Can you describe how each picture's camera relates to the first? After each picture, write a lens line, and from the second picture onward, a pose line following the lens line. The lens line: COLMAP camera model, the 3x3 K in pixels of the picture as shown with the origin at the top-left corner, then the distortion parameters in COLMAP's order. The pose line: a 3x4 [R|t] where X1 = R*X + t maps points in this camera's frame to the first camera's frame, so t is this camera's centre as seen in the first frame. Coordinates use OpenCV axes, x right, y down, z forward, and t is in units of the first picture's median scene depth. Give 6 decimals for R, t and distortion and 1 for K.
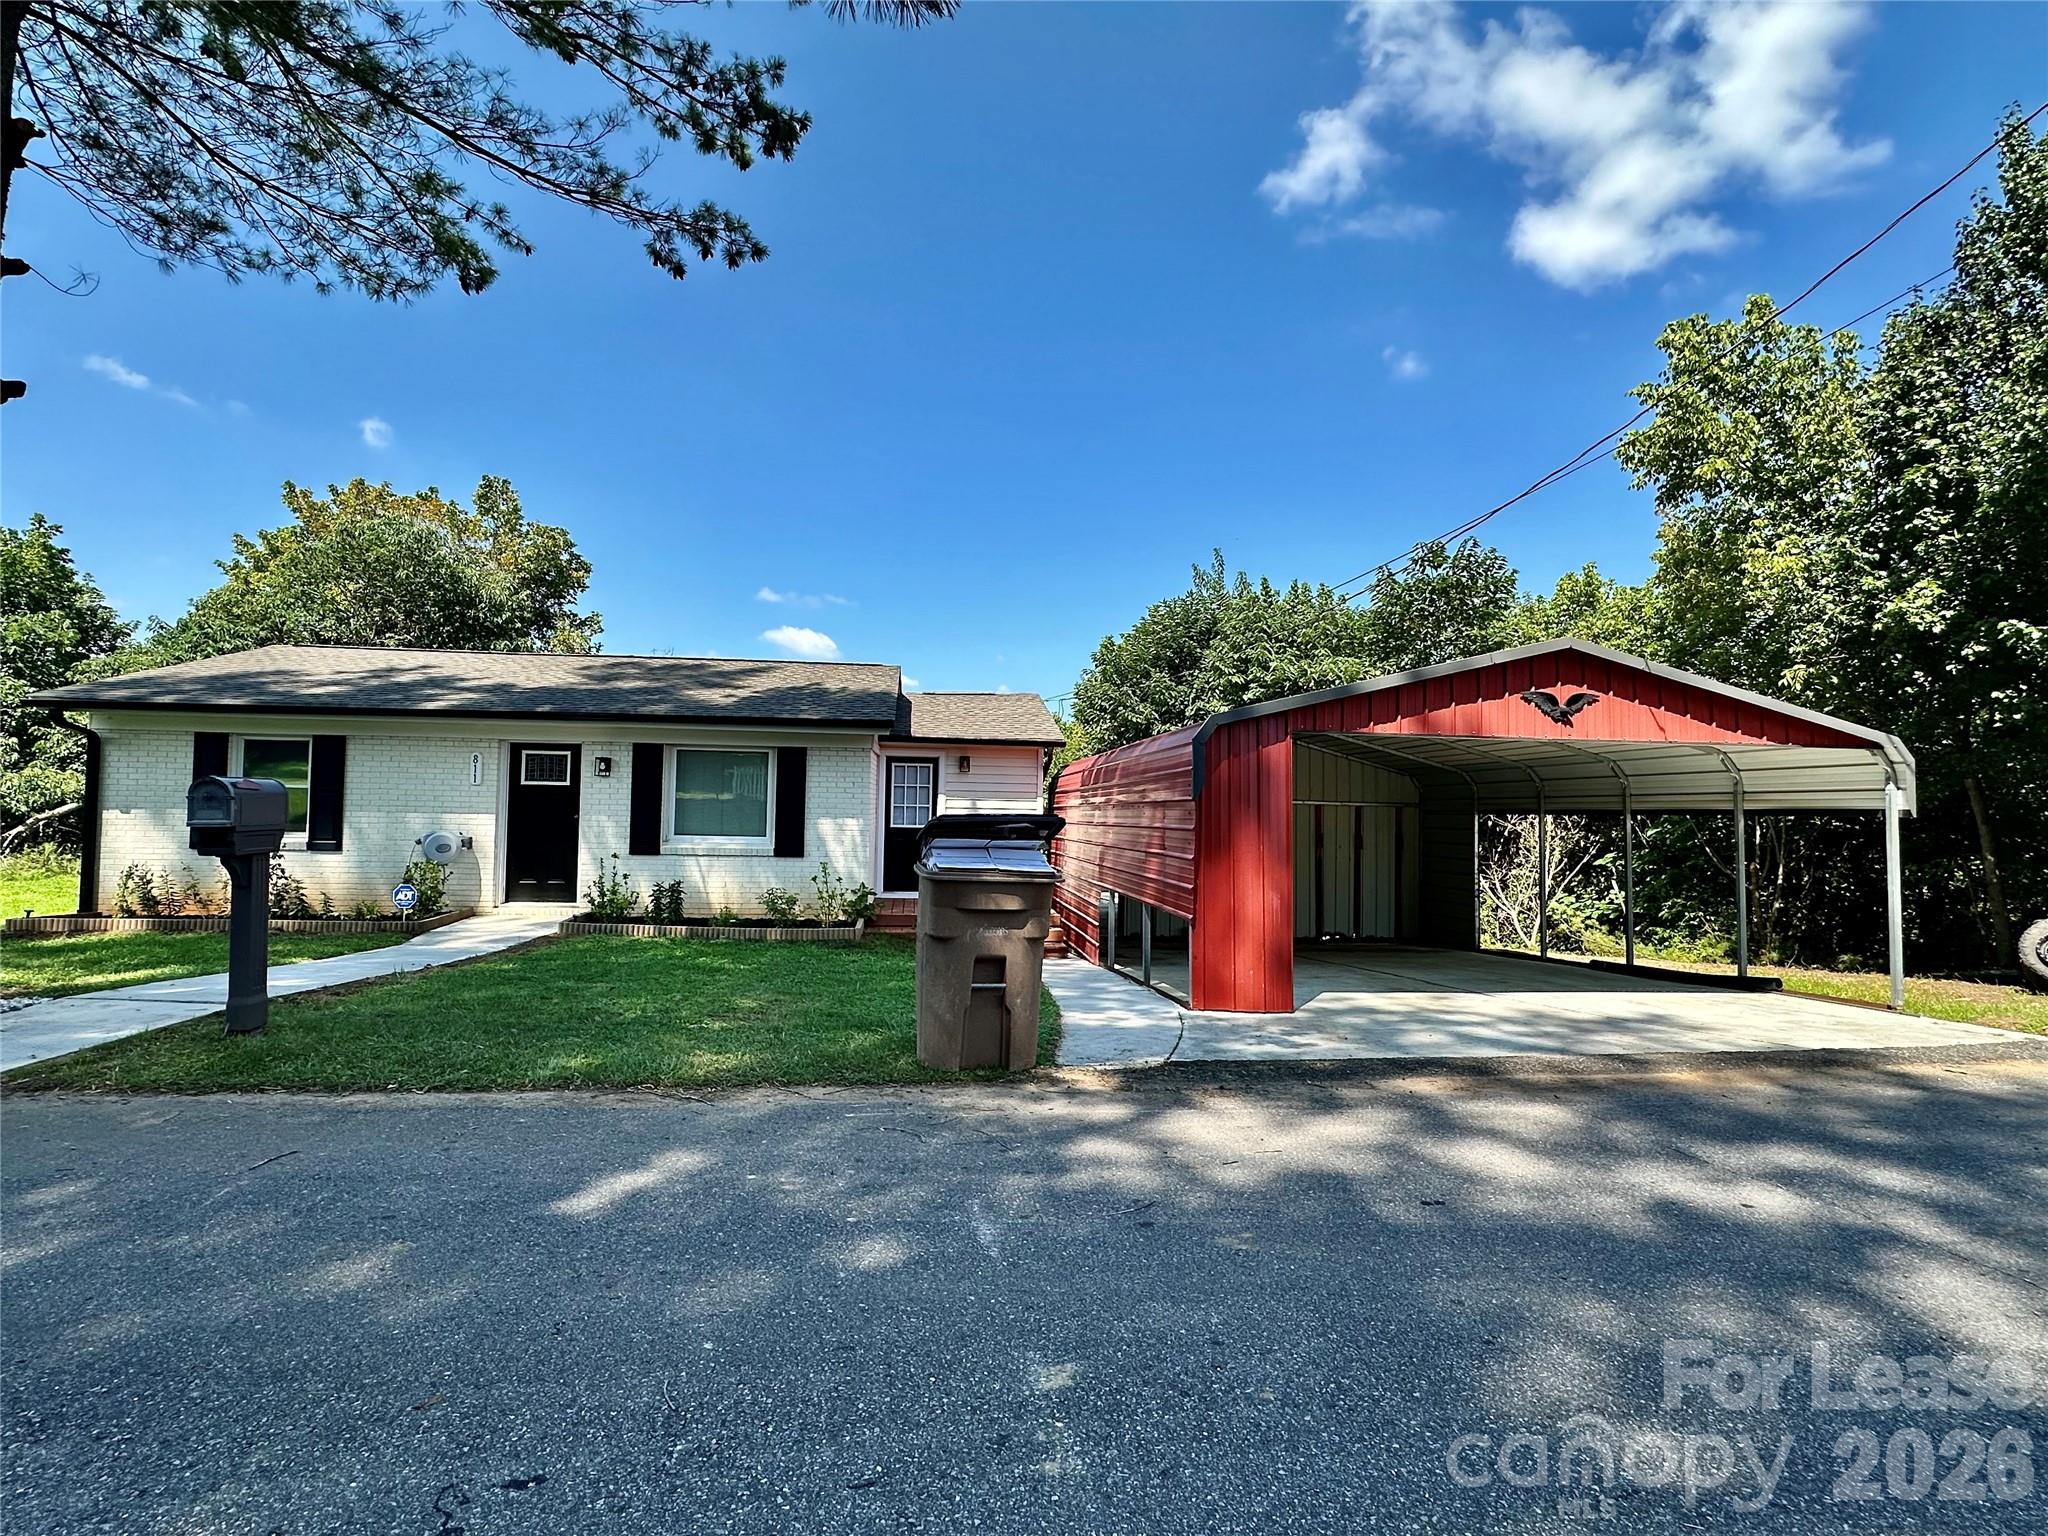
lens RADIAL K [[955.4, 0, 1030.5], [0, 955.4, 767.0], [0, 0, 1]] dist [0.001795, 0.002023]
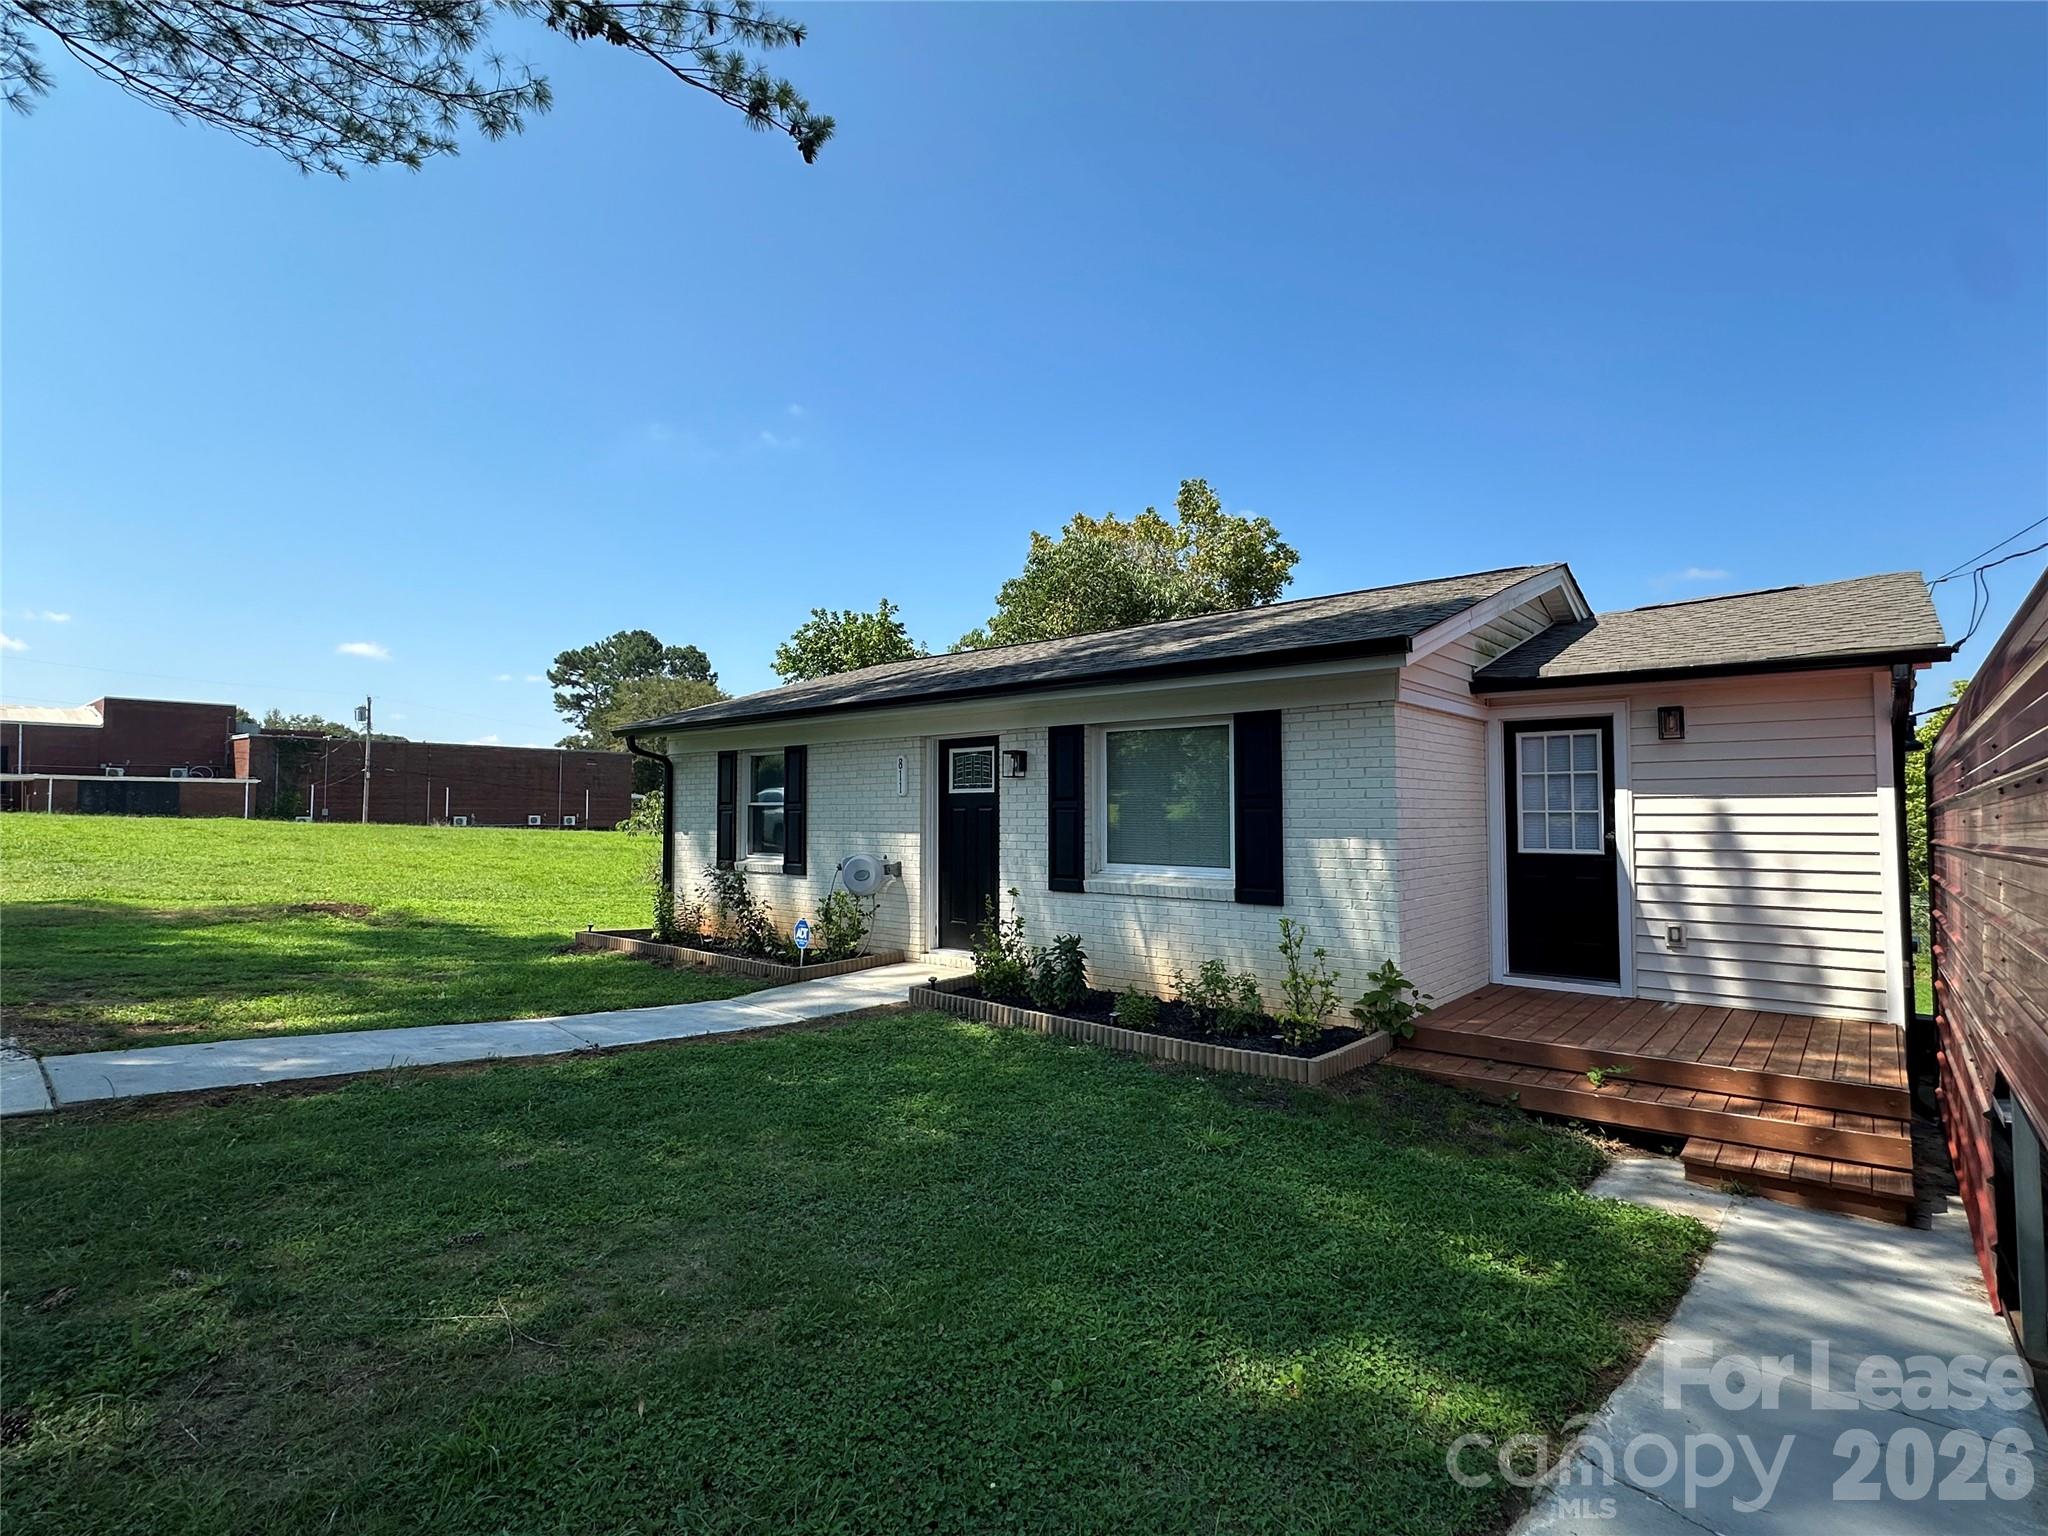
lens RADIAL K [[1003.2, 0, 1017.5], [0, 1003.2, 776.5], [0, 0, 1]] dist [-0.001611, 0.000054]
pose [[0.680413, -0.047809, -0.731268, 0.089209], [0.040778, 0.998794, -0.027357, 0.028711], [0.731694, -0.011205, 0.681541, 0.493959]]
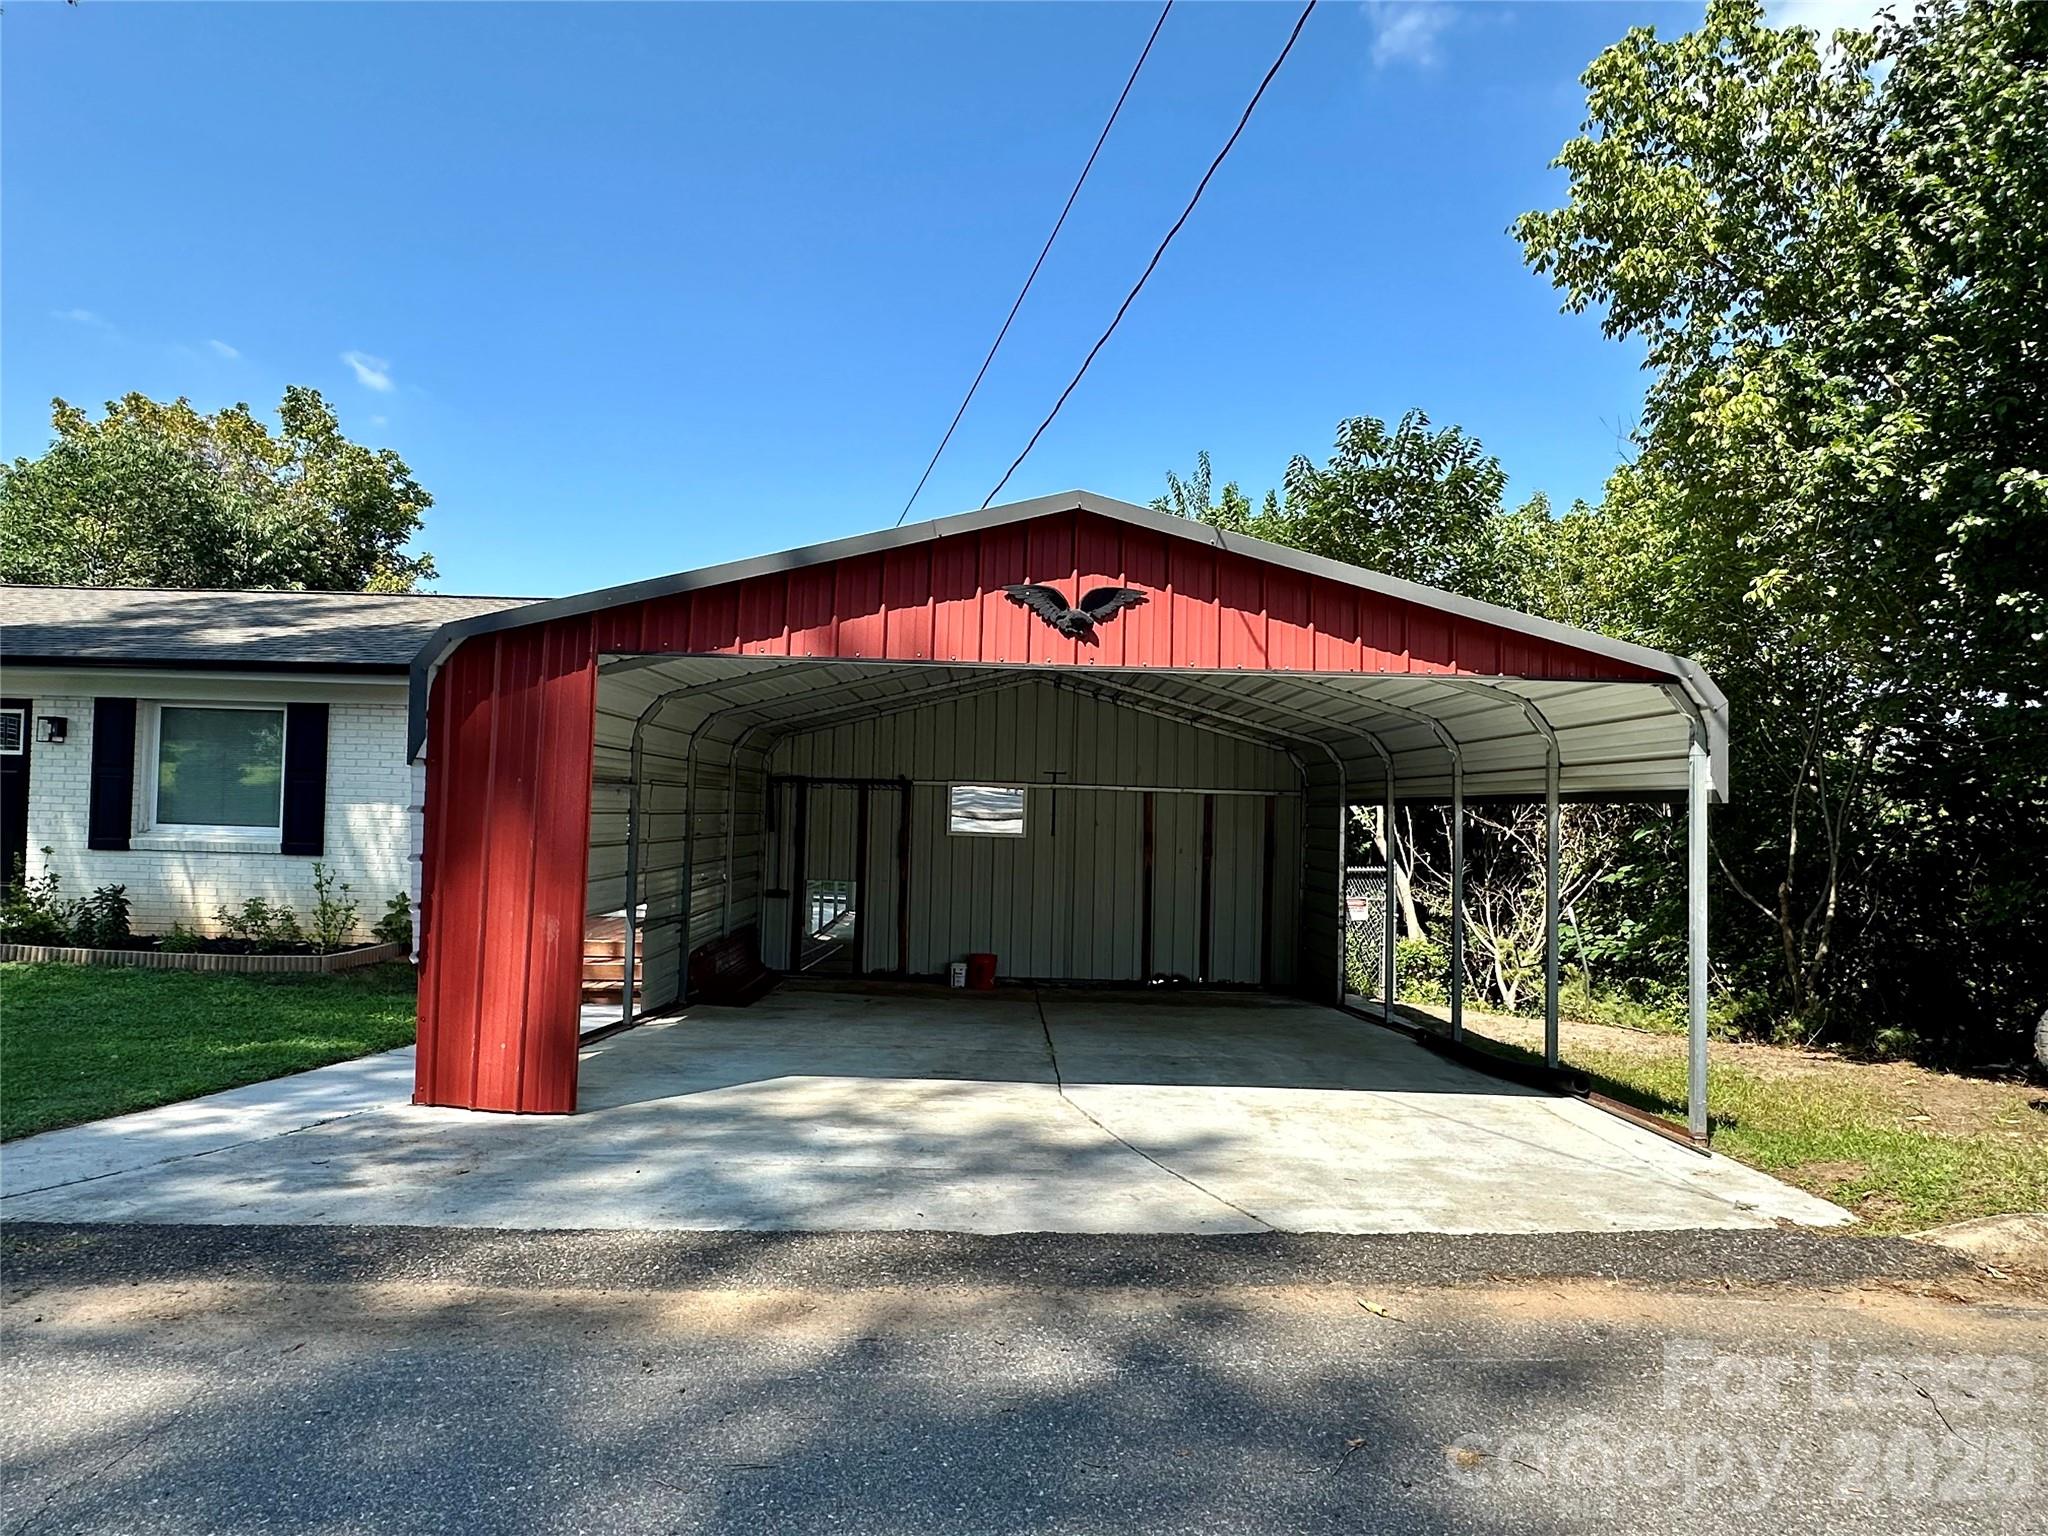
lens RADIAL K [[1172.2, 0, 1018.2], [0, 1172.2, 770.8], [0, 0, 1]] dist [0.001718, -0.000419]
pose [[0.994725, 0.004477, -0.102478, 0.378983], [-0.003062, 0.999898, 0.013959, 0.016335], [0.102530, -0.013572, 0.994637, 0.176088]]
